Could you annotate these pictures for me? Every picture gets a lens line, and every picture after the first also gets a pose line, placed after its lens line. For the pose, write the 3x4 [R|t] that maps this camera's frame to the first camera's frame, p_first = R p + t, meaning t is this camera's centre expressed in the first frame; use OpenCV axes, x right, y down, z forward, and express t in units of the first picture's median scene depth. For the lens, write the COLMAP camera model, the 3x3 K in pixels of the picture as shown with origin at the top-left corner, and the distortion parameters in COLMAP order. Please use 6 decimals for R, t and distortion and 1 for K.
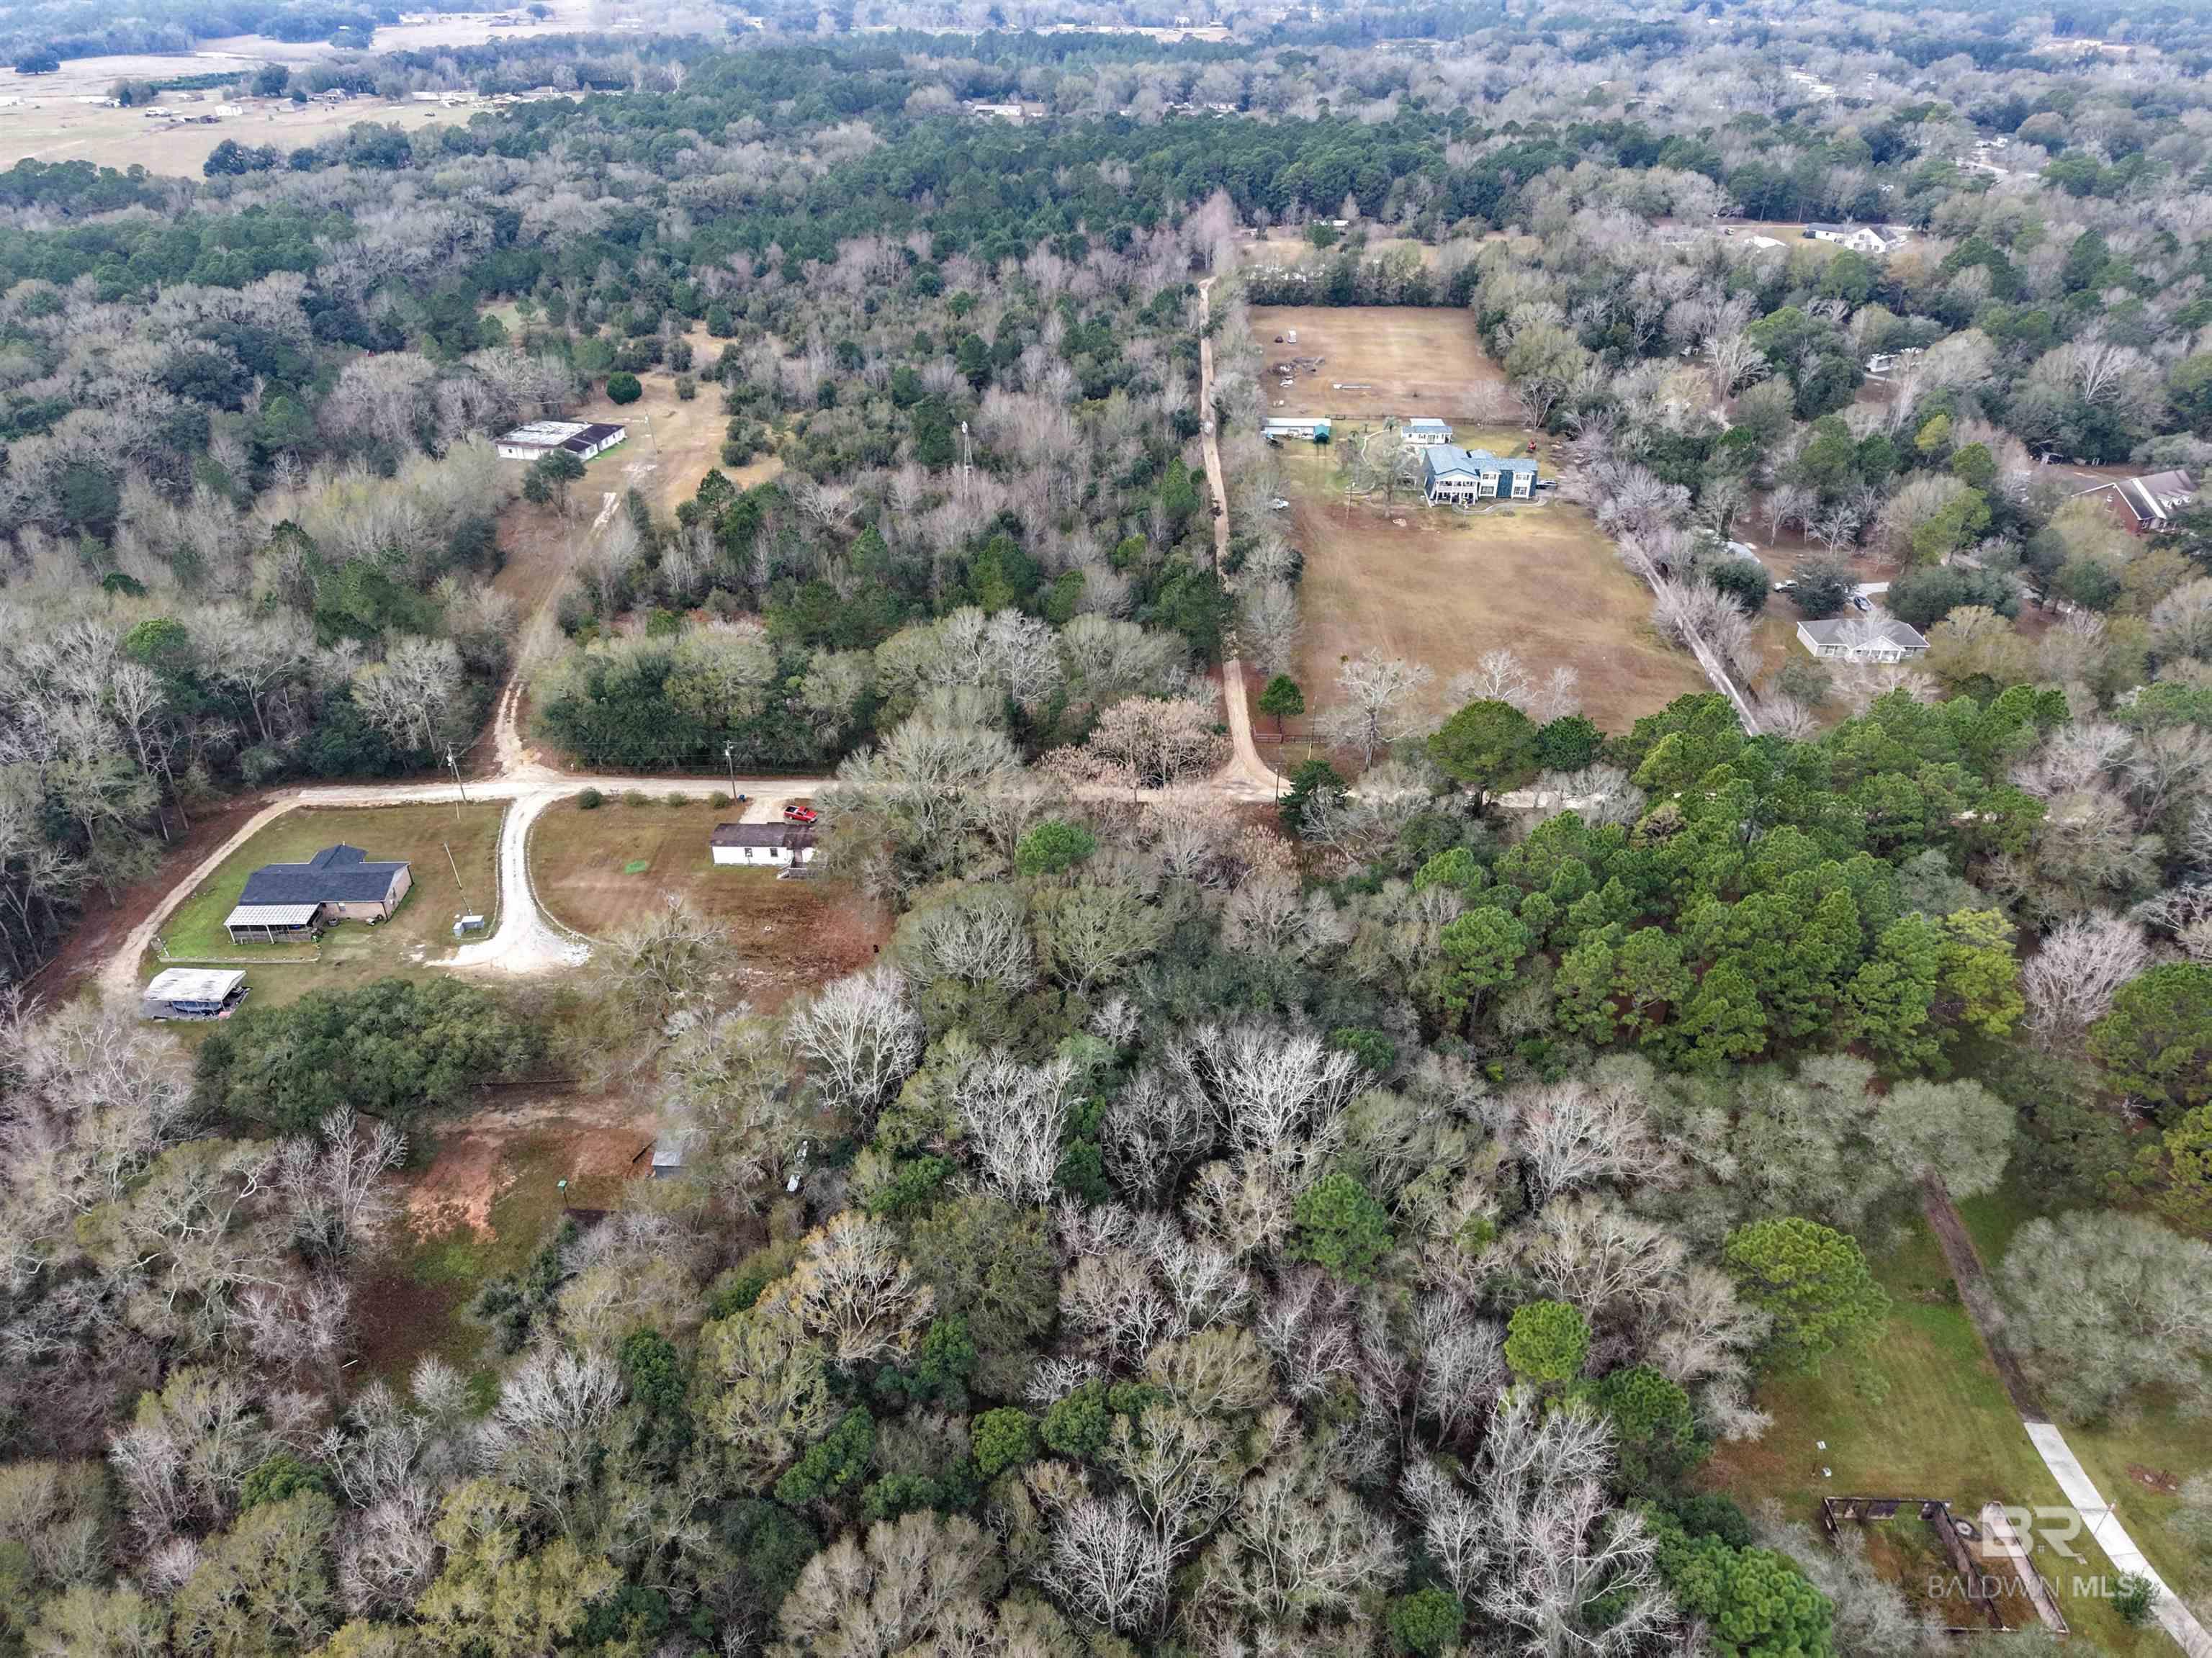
lens RADIAL K [[1476.8, 0, 1102.9], [0, 1476.8, 821.9], [0, 0, 1]] dist [0.014550, -0.015128]
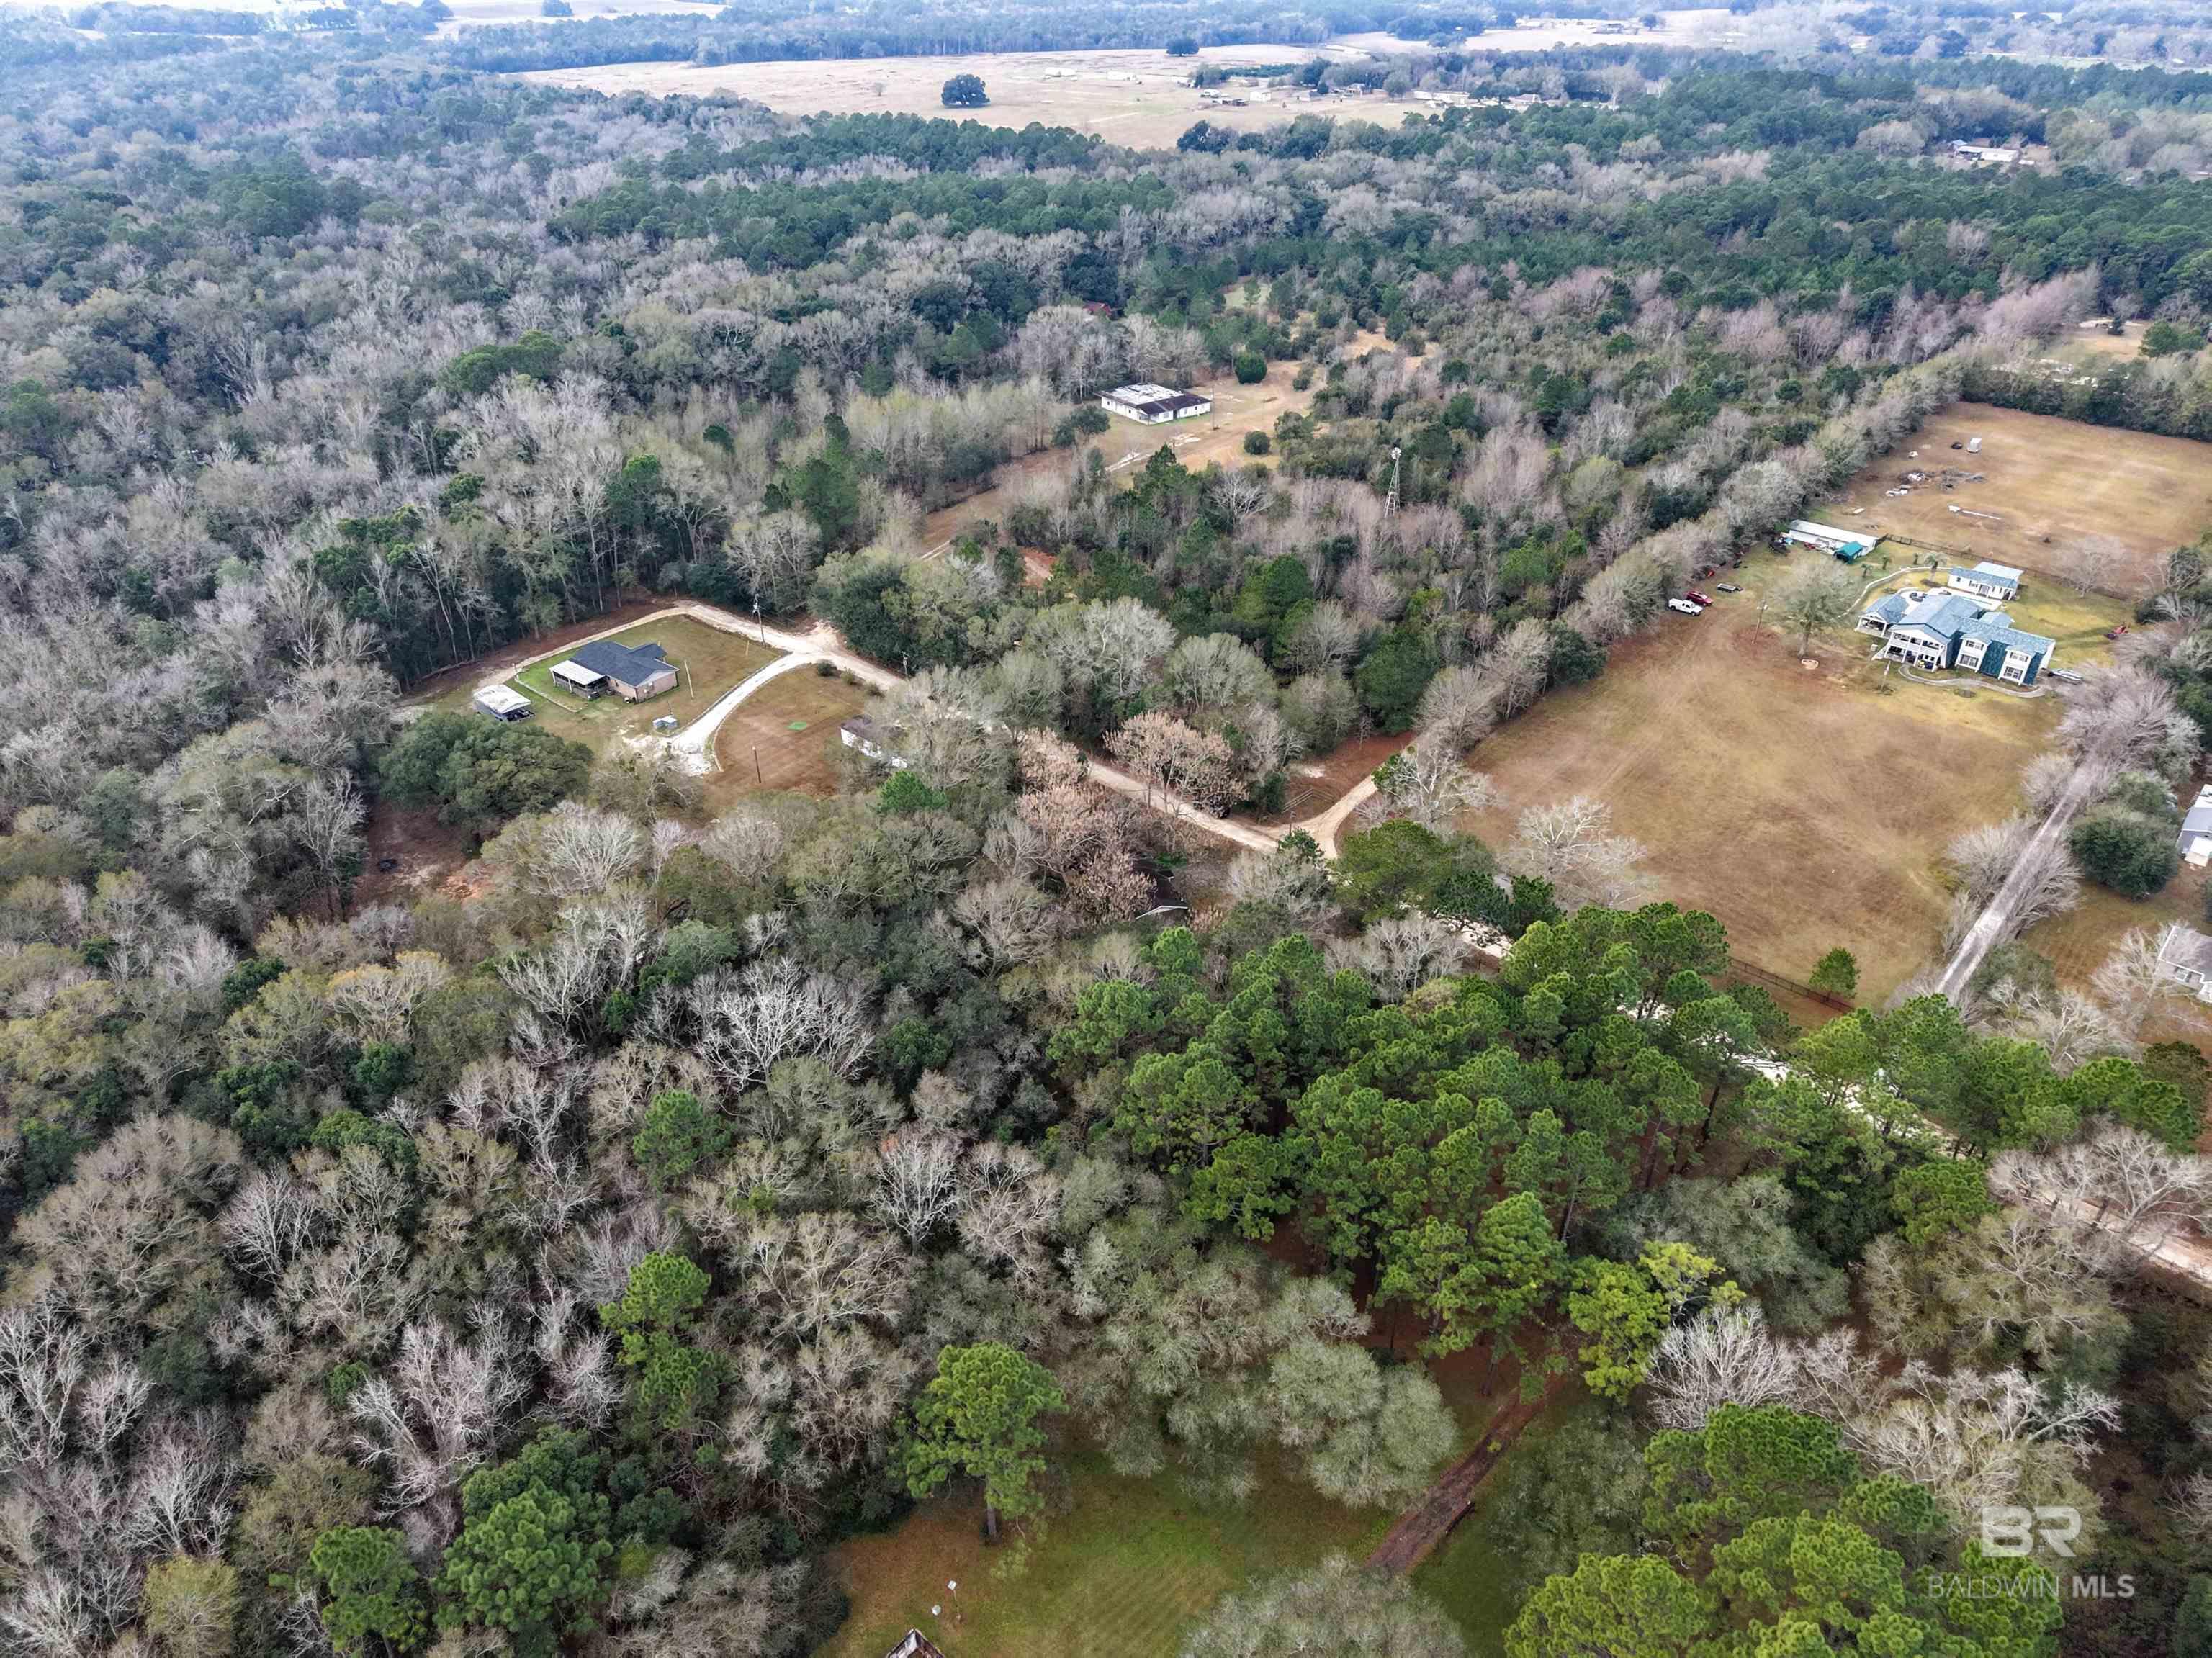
lens RADIAL K [[1476.8, 0, 1102.7], [0, 1476.8, 836.0], [0, 0, 1]] dist [0.014550, -0.015128]
pose [[0.766752, 0.338001, -0.545754, 0.371273], [-0.335941, 0.935723, 0.107544, -0.064618], [0.547025, 0.100881, 0.831016, 0.088251]]
